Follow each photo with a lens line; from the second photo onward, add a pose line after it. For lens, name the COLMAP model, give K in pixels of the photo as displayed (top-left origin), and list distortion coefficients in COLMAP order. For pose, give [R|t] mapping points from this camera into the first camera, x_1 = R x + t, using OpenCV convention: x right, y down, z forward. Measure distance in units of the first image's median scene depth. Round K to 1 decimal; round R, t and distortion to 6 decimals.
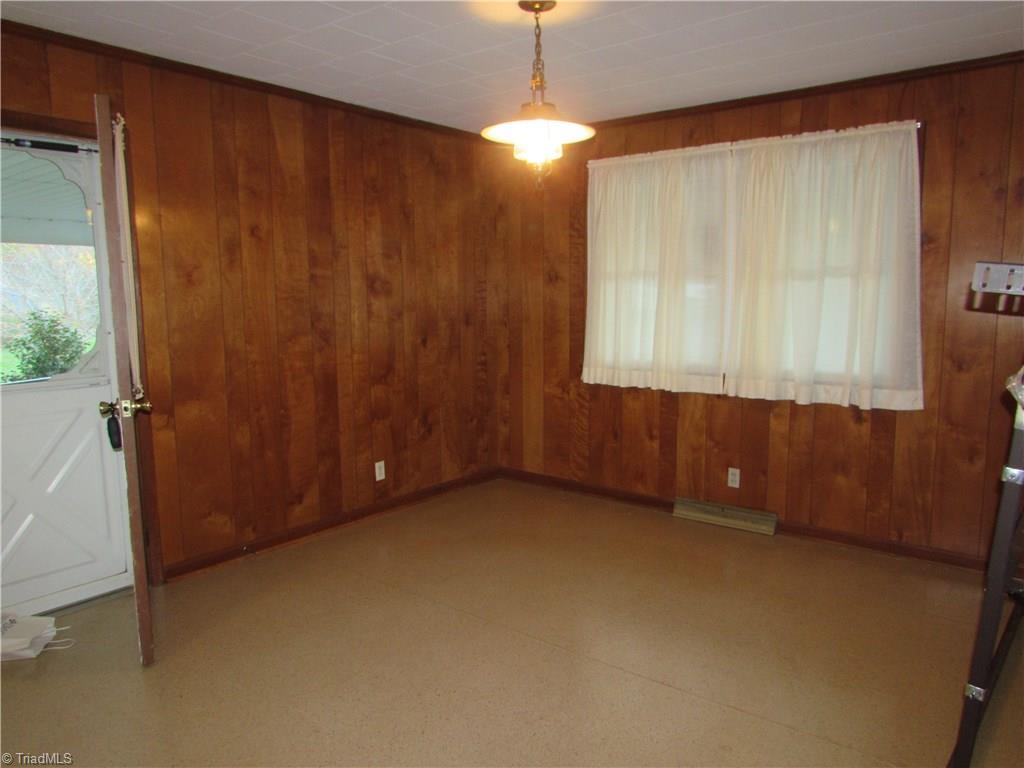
lens RADIAL K [[724.9, 0, 512.0], [0, 724.9, 384.0], [0, 0, 1]] dist [-0.031800, -0.000841]
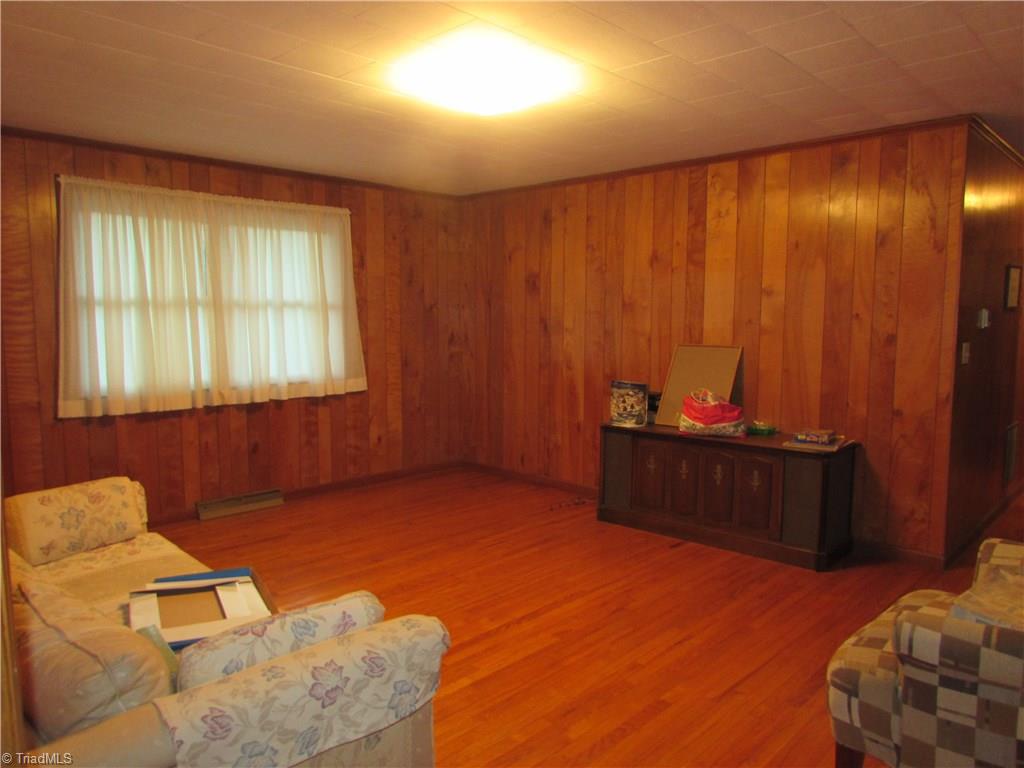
lens RADIAL K [[724.9, 0, 512.0], [0, 724.9, 384.0], [0, 0, 1]] dist [-0.031800, -0.000841]
pose [[0.105532, -0.075163, 0.991571, -0.930200], [0.136866, 0.988747, 0.060383, -0.027129], [-0.984952, 0.129340, 0.114631, 0.451203]]
